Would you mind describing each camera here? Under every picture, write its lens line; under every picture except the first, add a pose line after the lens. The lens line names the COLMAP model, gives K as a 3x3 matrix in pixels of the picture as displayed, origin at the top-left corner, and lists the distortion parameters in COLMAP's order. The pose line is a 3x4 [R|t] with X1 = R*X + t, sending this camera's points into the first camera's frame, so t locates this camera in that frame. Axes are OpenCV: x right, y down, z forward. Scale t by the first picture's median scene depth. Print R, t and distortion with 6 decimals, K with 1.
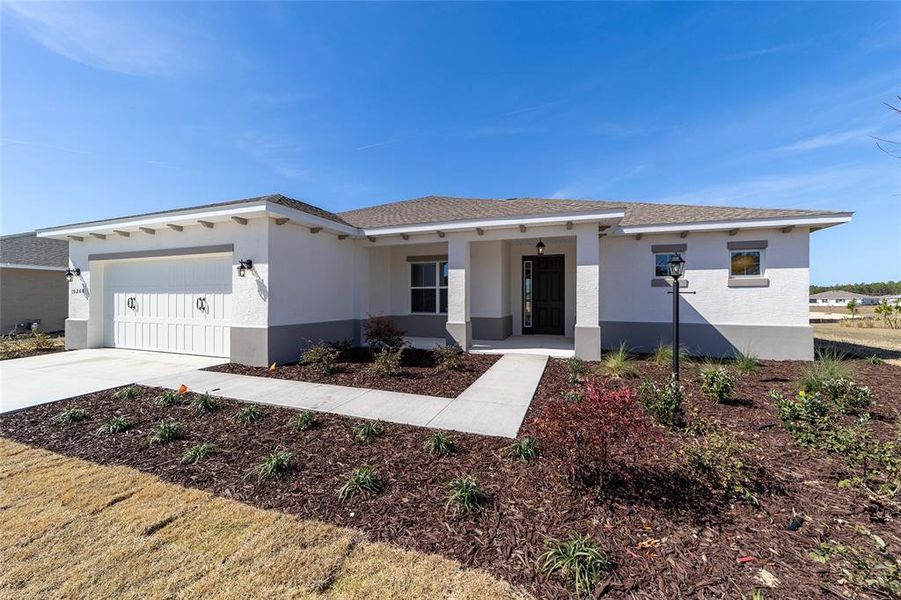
lens RADIAL K [[343.0, 0, 448.6], [0, 343.0, 294.7], [0, 0, 1]] dist [-0.010325, 0.004677]
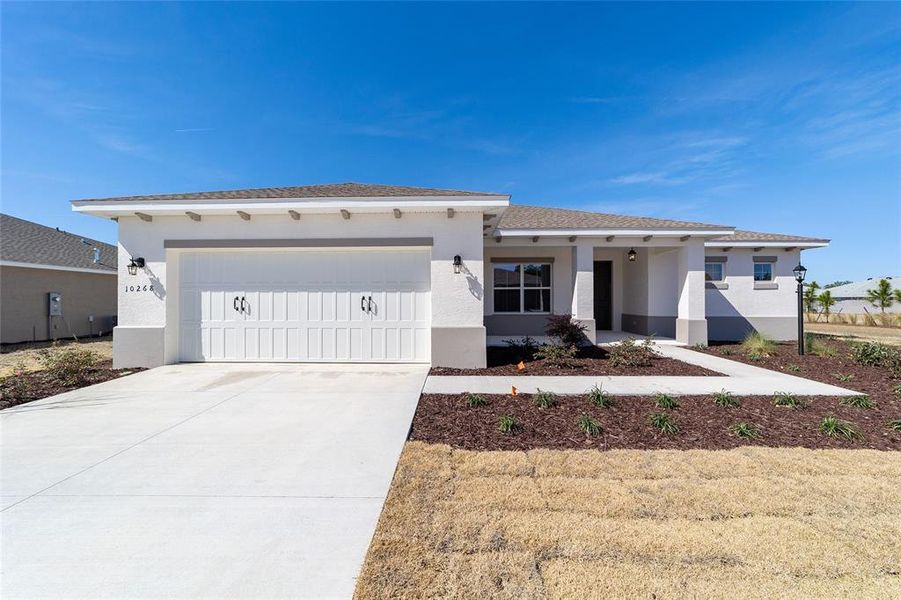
lens RADIAL K [[343.0, 0, 444.7], [0, 343.0, 299.0], [0, 0, 1]] dist [-0.010325, 0.004677]
pose [[0.948041, -0.001127, 0.318145, -0.752997], [-0.000636, 0.999985, 0.005440, 0.008962], [-0.318147, -0.005359, 0.948026, 0.096322]]
